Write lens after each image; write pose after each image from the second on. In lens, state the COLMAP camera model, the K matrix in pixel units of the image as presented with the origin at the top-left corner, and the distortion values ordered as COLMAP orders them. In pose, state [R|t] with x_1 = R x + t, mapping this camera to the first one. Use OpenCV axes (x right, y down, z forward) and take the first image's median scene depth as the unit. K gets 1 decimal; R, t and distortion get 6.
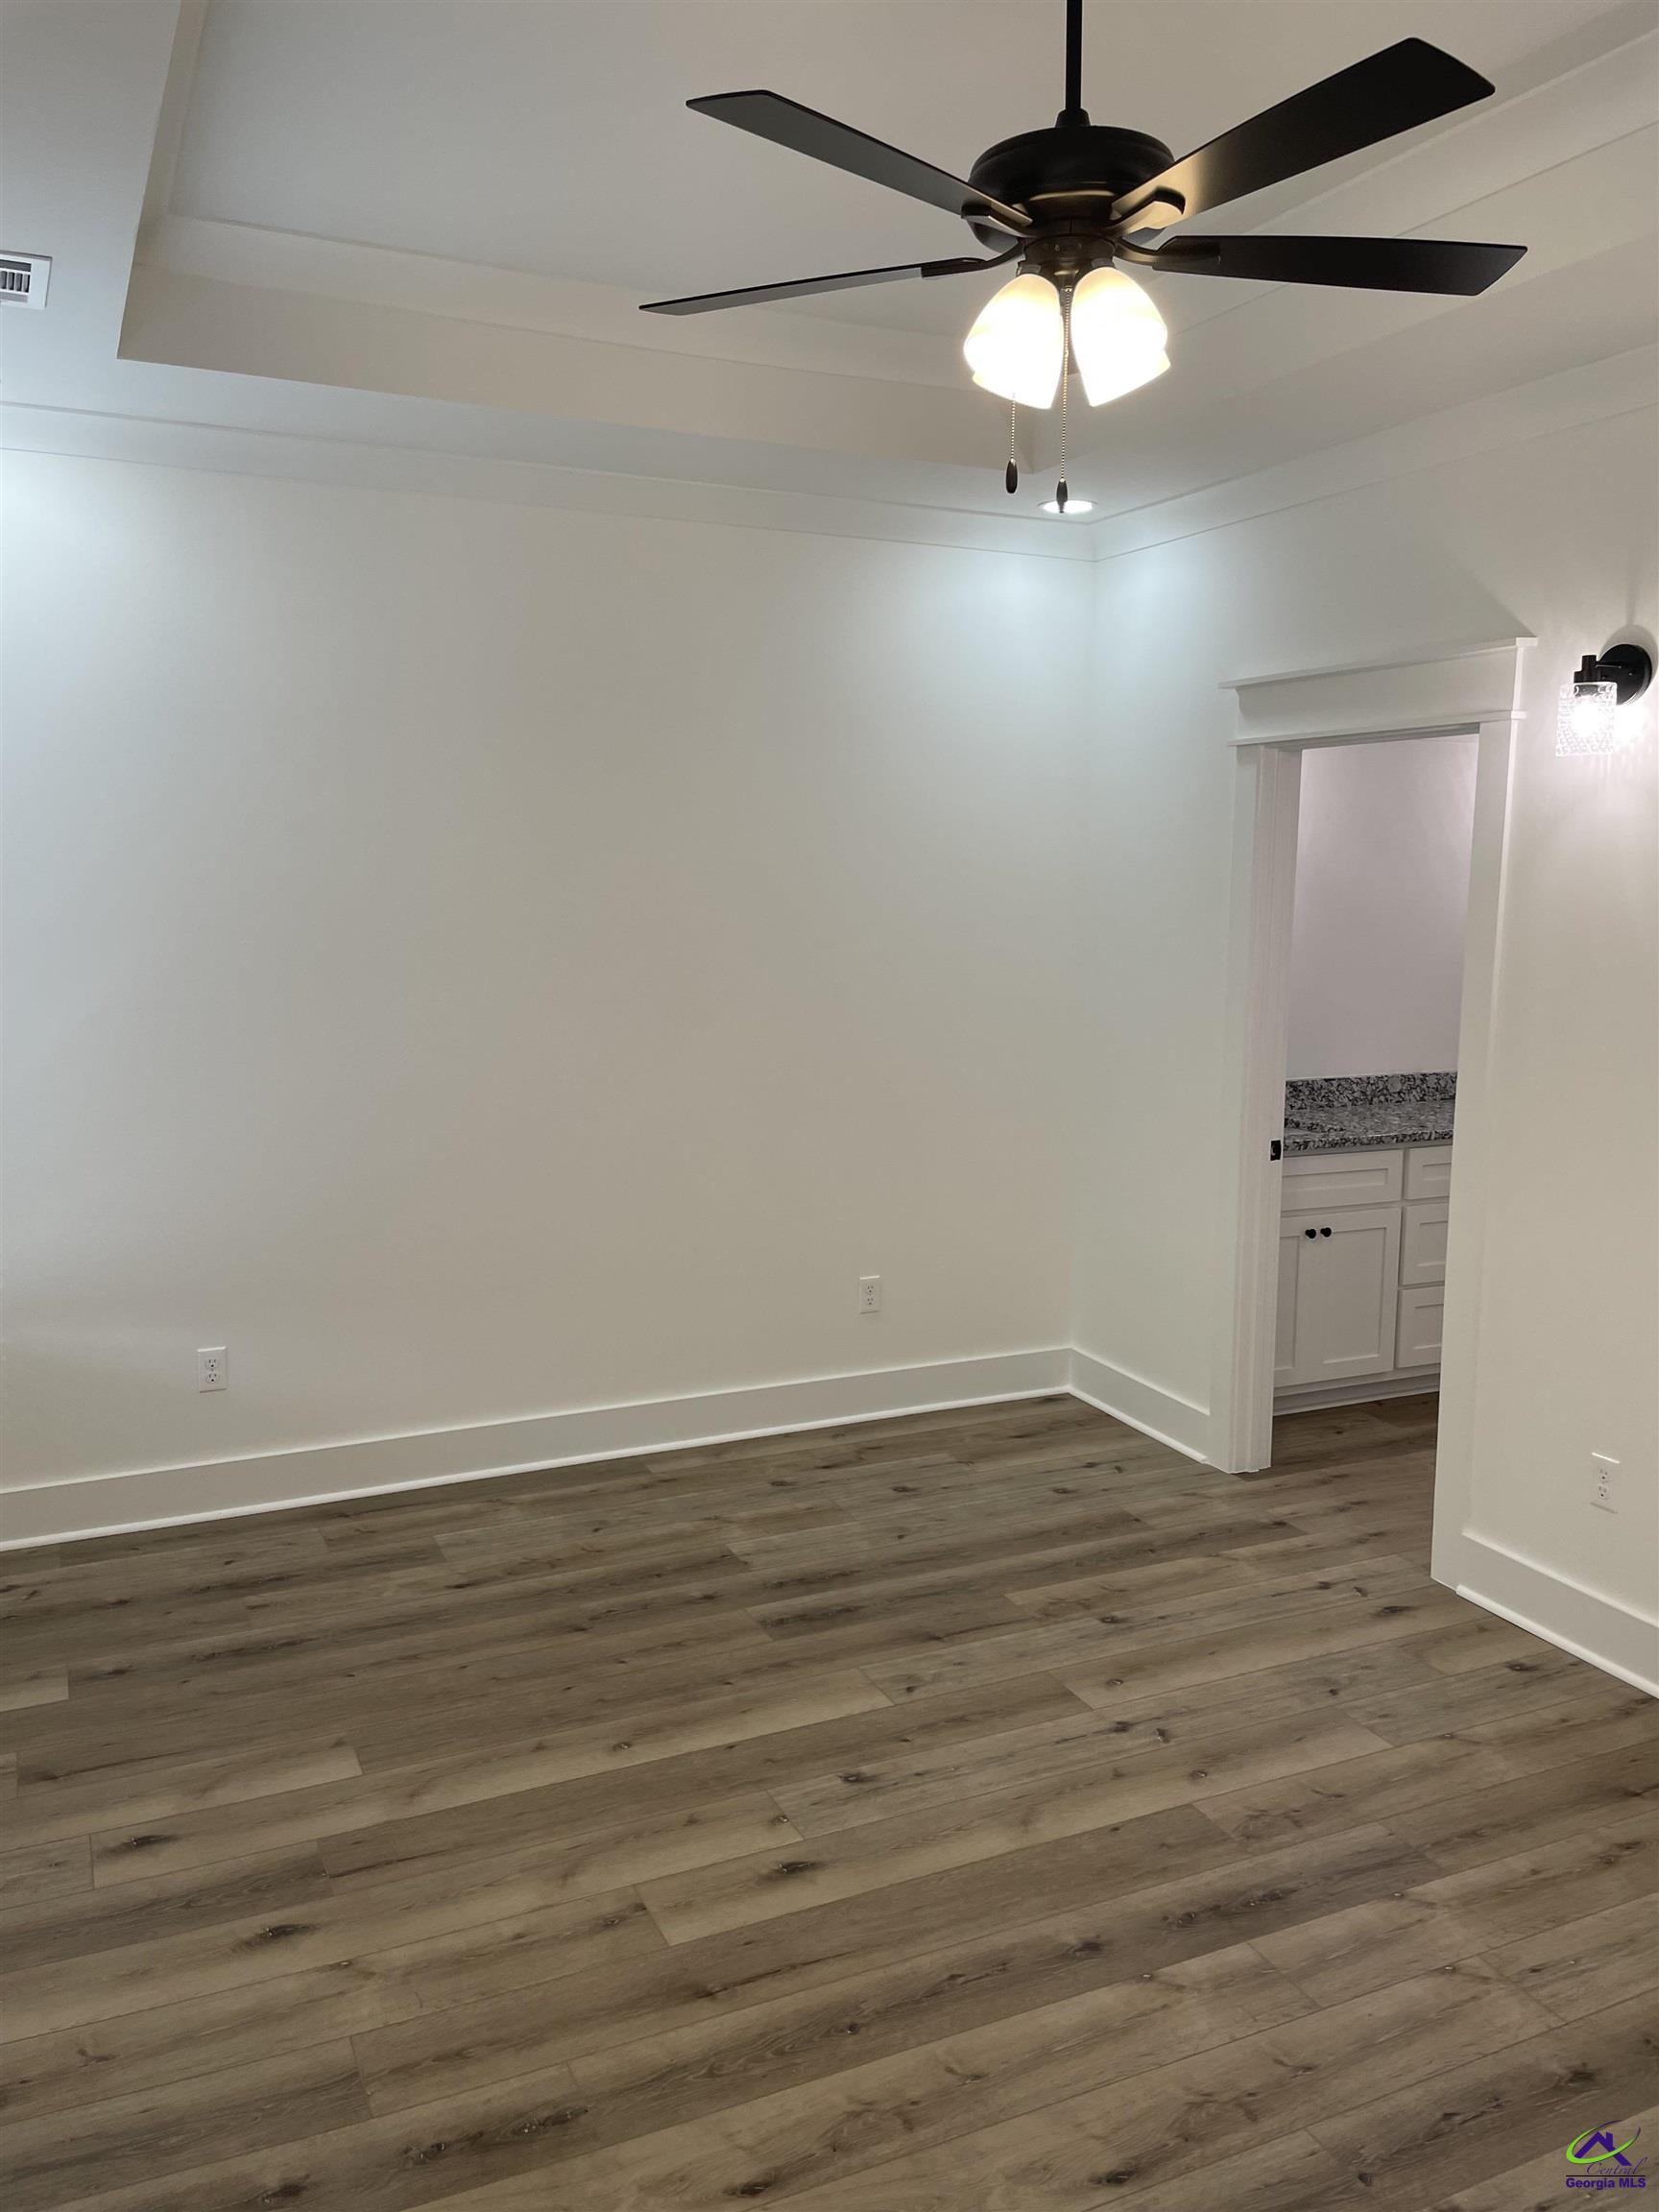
lens RADIAL K [[1671.6, 0, 824.0], [0, 1671.6, 1095.6], [0, 0, 1]] dist [0.088014, -0.115772]
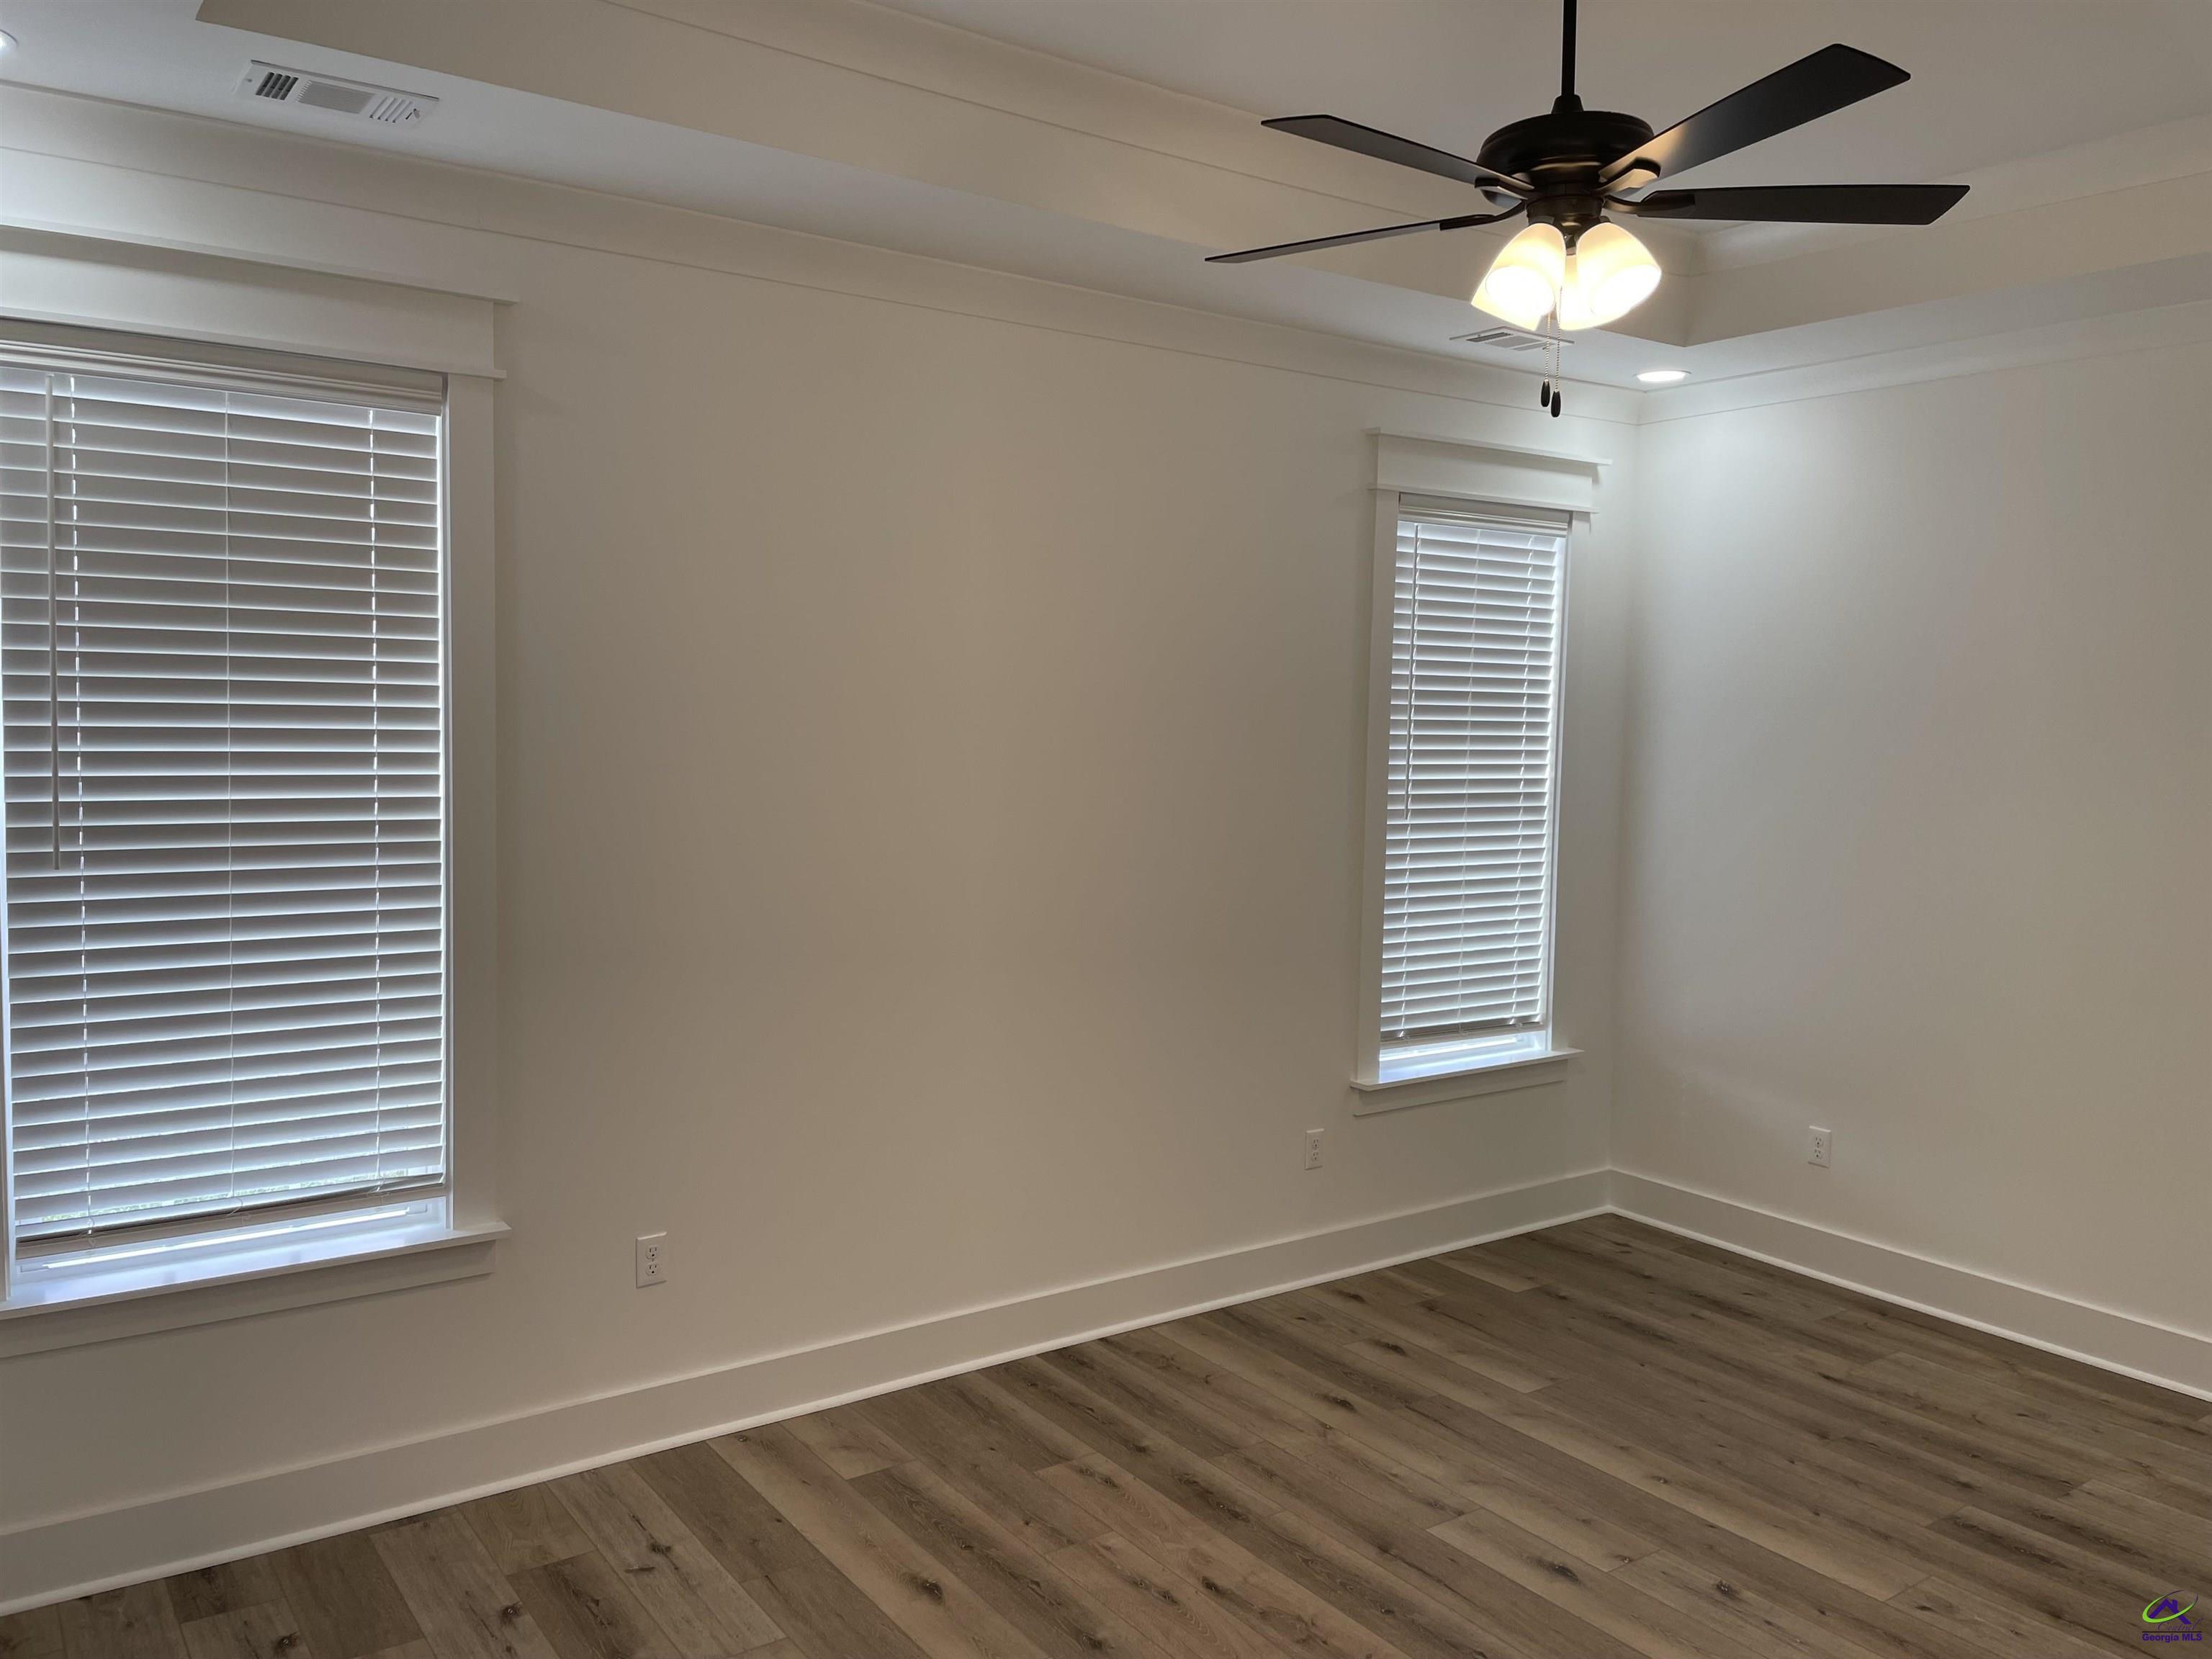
lens RADIAL K [[1671.6, 0, 1108.7], [0, 1671.6, 838.1], [0, 0, 1]] dist [0.088014, -0.115772]
pose [[0.191934, 0.079519, -0.978181, 0.808657], [-0.150409, 0.987320, 0.050750, -0.040732], [0.969814, 0.137387, 0.201461, 0.314111]]
